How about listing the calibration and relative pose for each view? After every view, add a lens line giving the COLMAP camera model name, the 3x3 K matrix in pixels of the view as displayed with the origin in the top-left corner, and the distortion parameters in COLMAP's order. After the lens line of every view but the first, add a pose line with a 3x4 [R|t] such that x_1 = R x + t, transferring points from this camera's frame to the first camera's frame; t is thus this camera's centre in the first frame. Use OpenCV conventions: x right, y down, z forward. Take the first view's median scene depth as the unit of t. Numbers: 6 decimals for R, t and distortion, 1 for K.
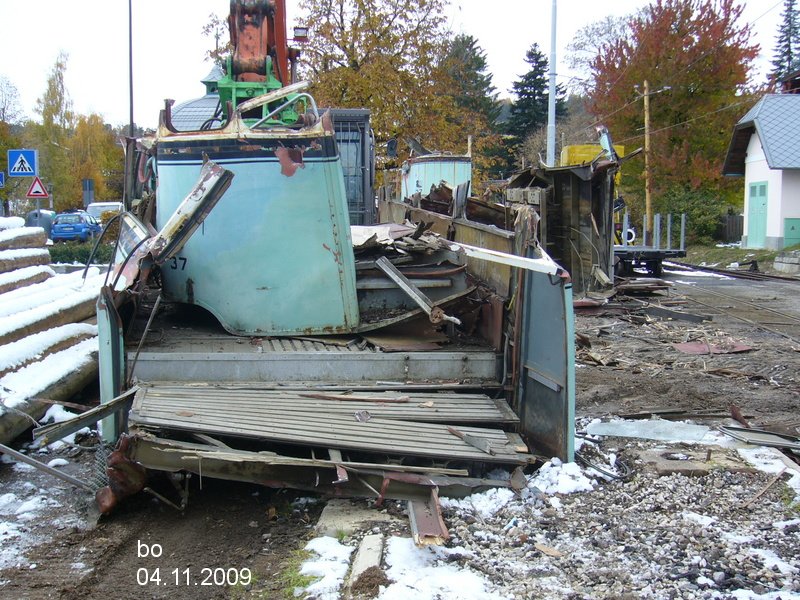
lens RADIAL K [[942.2, 0, 401.0], [0, 942.2, 300.7], [0, 0, 1]] dist [-0.081650, 0.000000]
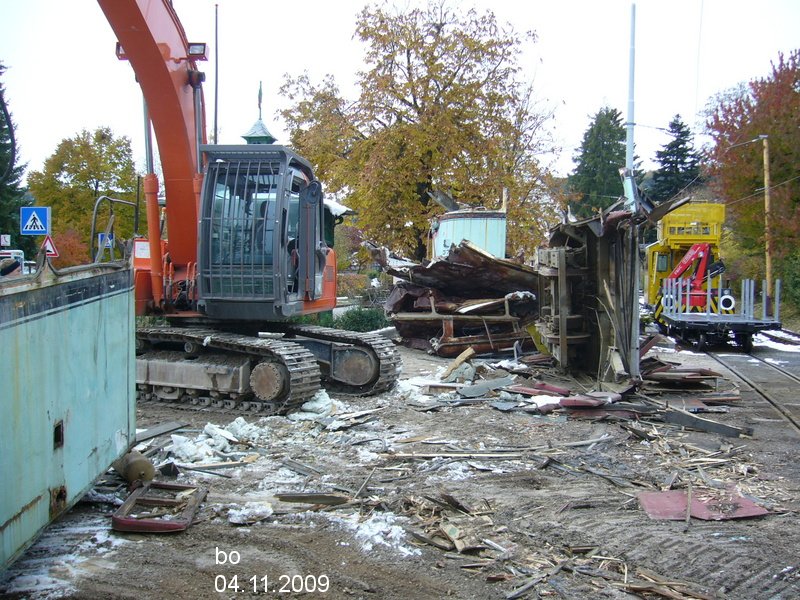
lens RADIAL K [[862.0, 0, 398.6], [0, 862.0, 298.7], [0, 0, 1]] dist [-0.081232, 0.000000]
pose [[0.983538, 0.012032, -0.180301, 0.051031], [-0.023593, 0.997790, -0.062115, -0.009531], [0.179156, 0.065347, 0.981648, 0.089522]]
